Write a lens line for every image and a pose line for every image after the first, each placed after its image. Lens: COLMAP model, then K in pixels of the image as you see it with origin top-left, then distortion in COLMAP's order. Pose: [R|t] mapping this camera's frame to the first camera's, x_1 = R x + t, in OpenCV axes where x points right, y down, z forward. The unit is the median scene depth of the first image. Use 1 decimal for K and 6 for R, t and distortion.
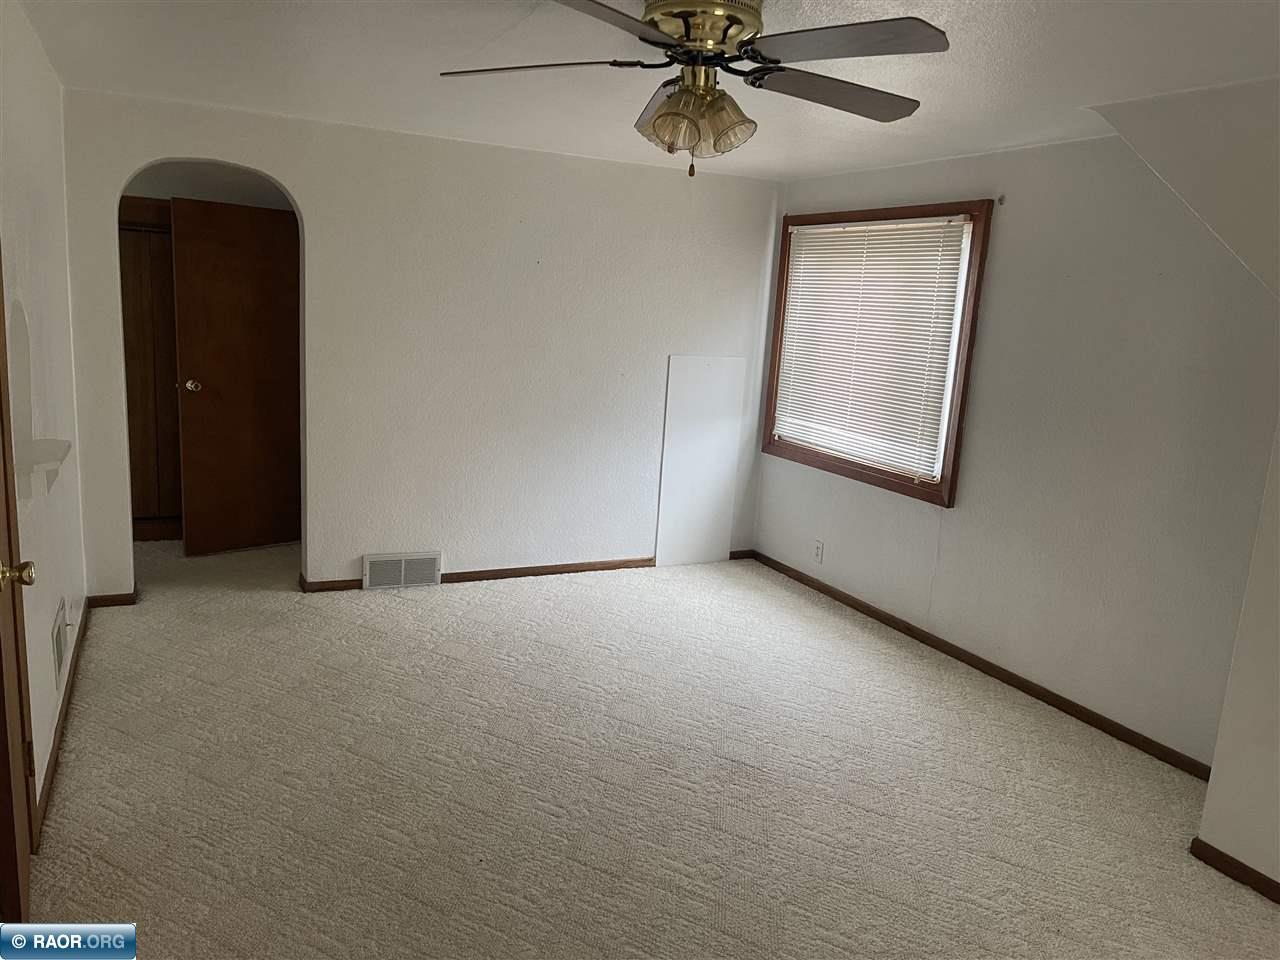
lens RADIAL K [[956.9, 0, 642.9], [0, 956.9, 480.4], [0, 0, 1]] dist [0.078717, -0.108293]
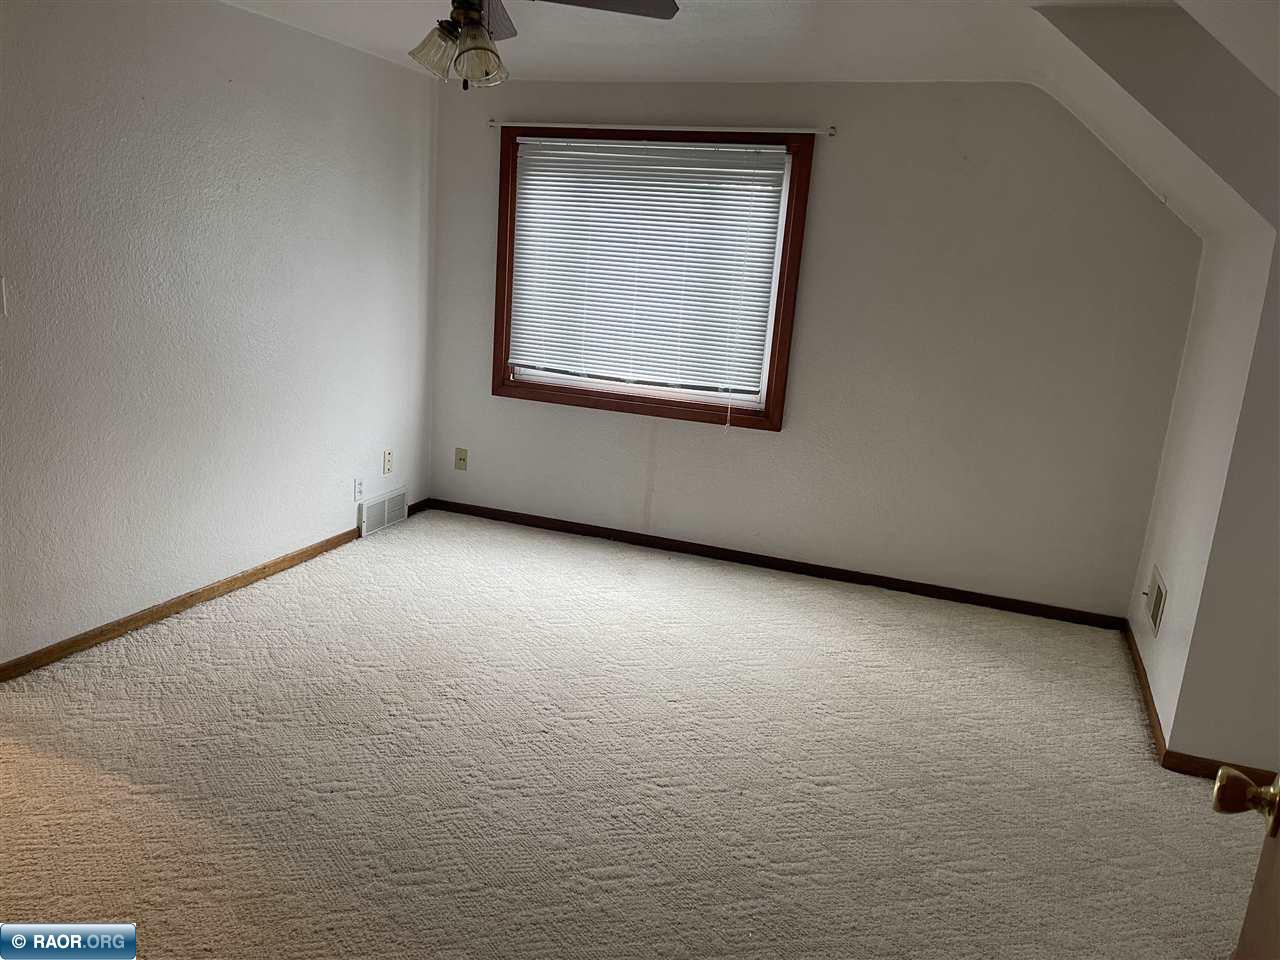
lens RADIAL K [[956.9, 0, 642.9], [0, 956.9, 480.4], [0, 0, 1]] dist [0.078717, -0.108293]
pose [[0.755586, -0.169743, 0.632674, -0.434793], [0.101366, 0.984507, 0.143078, -0.077146], [-0.647158, -0.043976, 0.761086, 0.268038]]
